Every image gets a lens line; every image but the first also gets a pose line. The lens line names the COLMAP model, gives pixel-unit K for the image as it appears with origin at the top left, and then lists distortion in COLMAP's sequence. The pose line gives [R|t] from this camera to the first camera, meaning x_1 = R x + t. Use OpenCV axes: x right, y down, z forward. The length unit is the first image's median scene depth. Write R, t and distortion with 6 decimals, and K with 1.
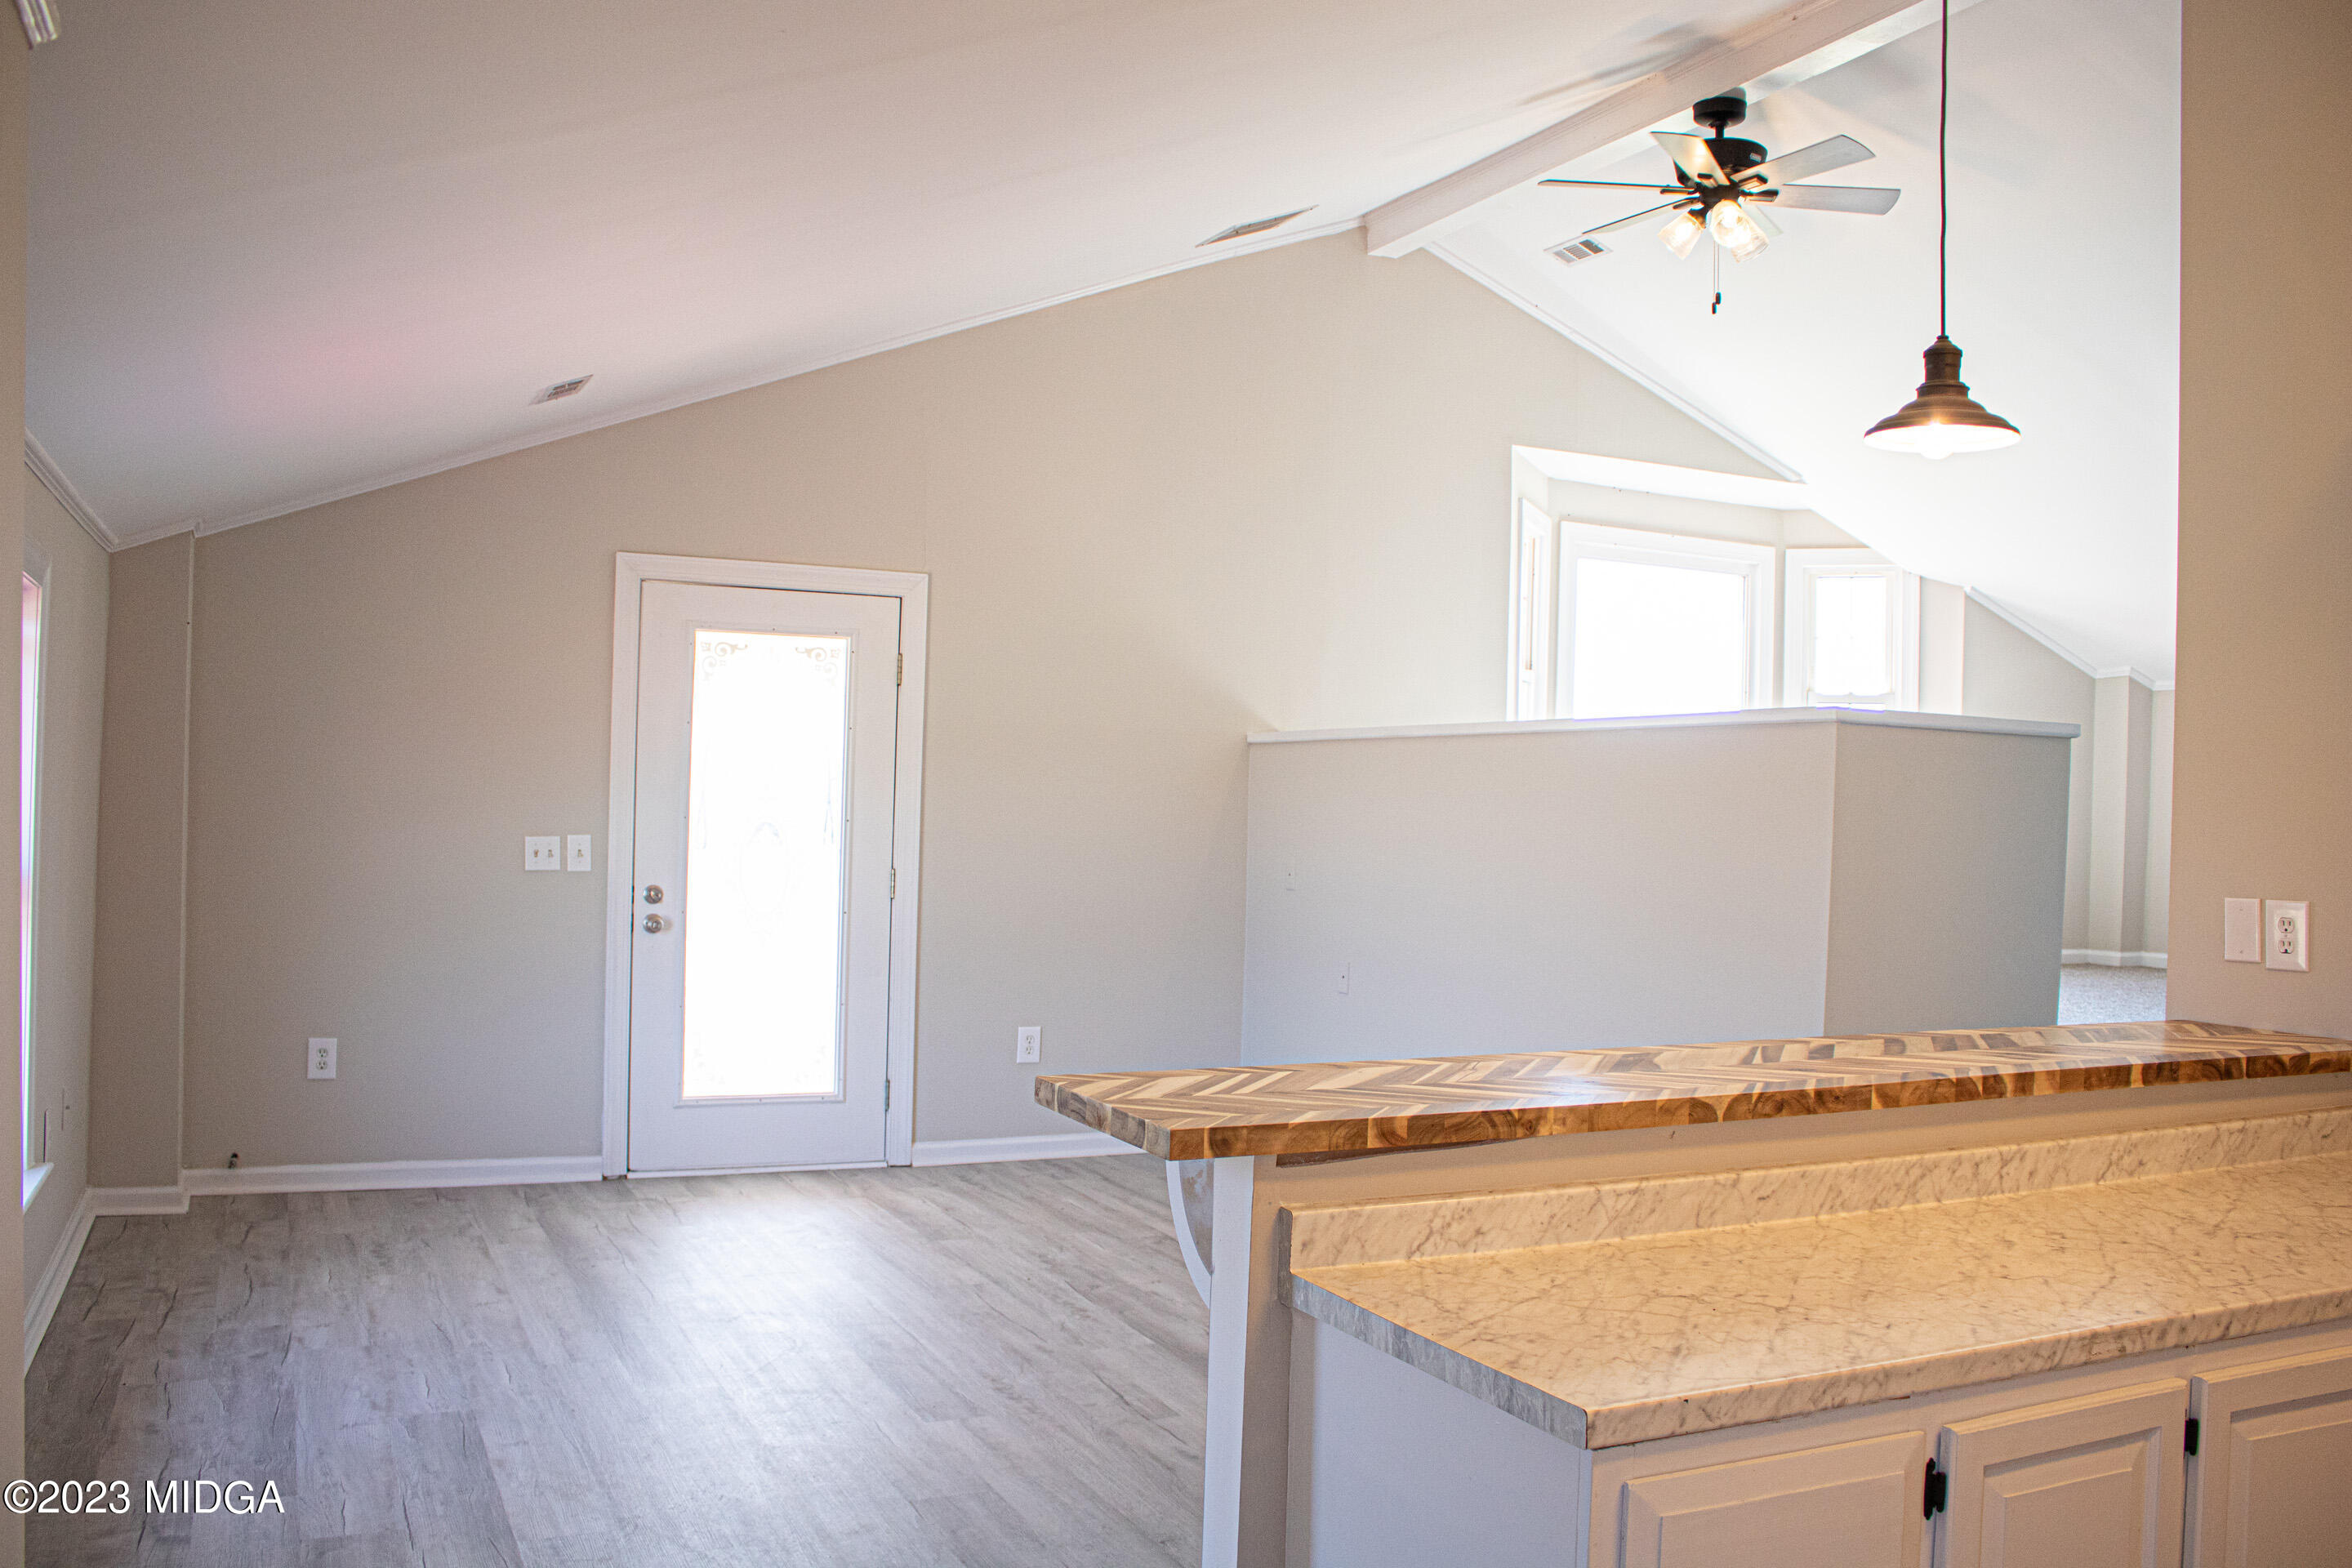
lens RADIAL K [[1963.2, 0, 1169.8], [0, 1963.2, 771.8], [0, 0, 1]] dist [-0.150525, 0.124836]
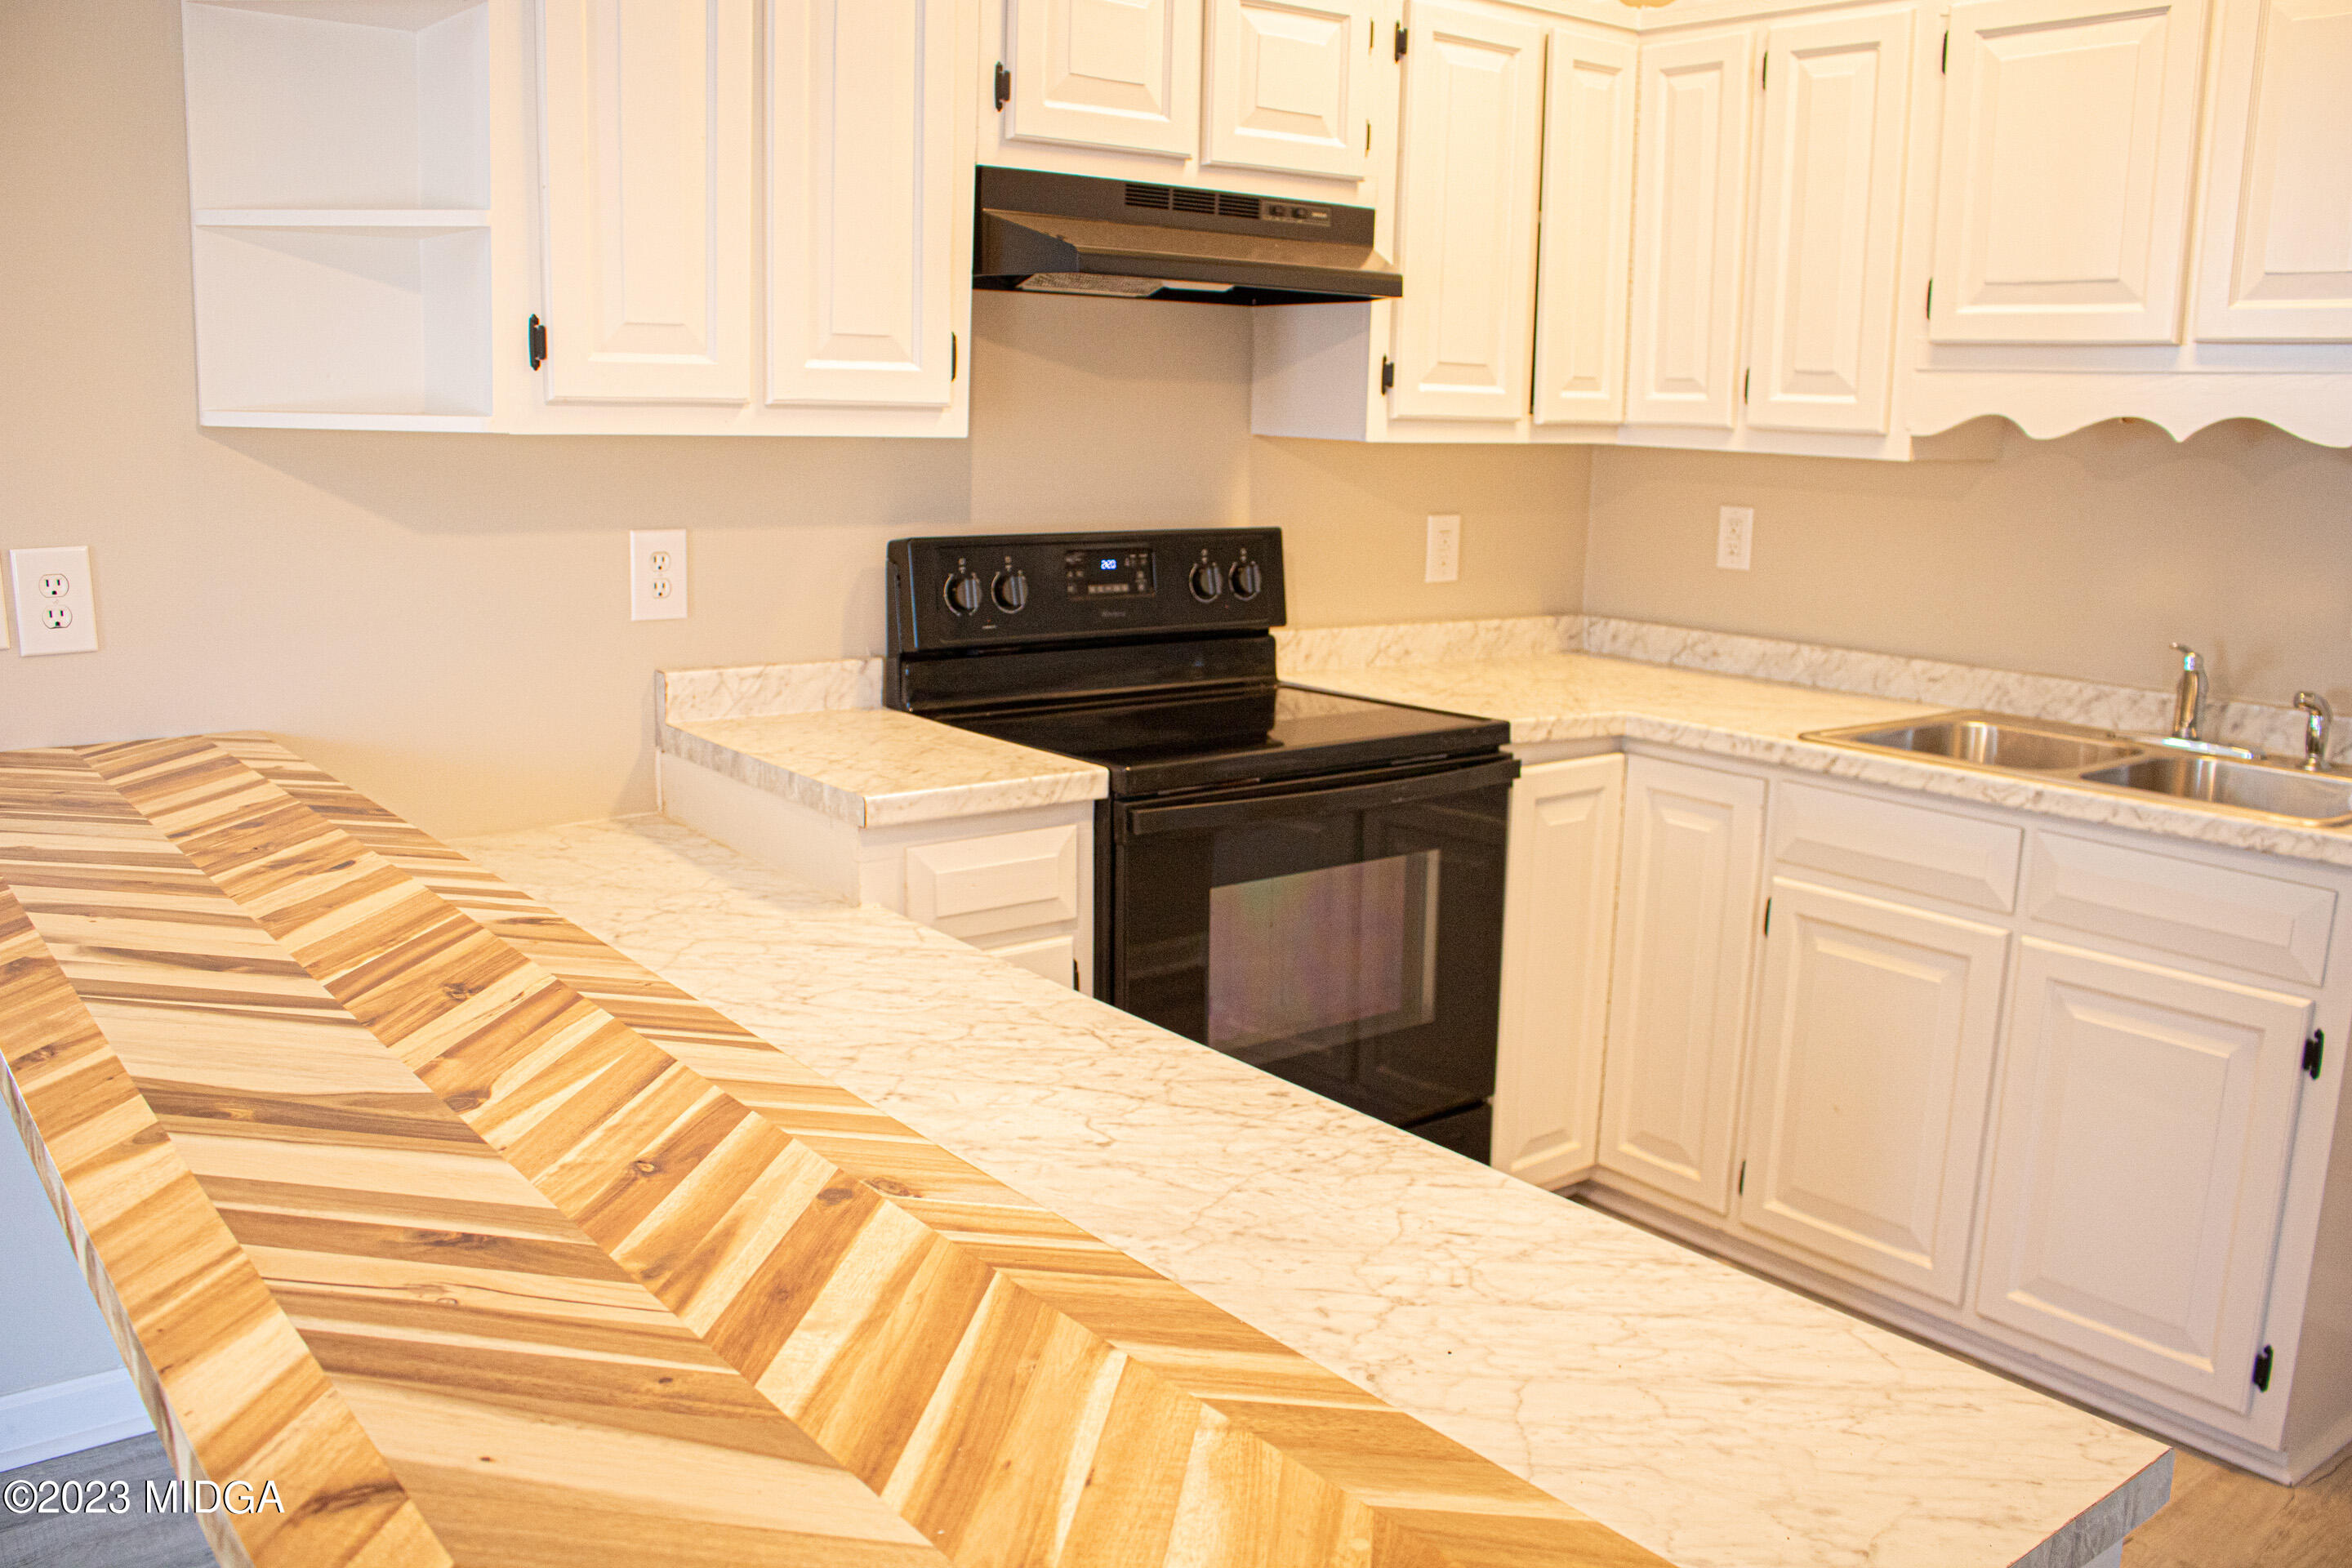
lens RADIAL K [[1963.2, 0, 1190.1], [0, 1963.2, 799.1], [0, 0, 1]] dist [-0.150525, 0.124836]
pose [[-0.225774, -0.221803, 0.948593, -0.161594], [-0.038556, 0.975007, 0.218802, -0.006498], [-0.973416, 0.012826, -0.228683, 0.898172]]
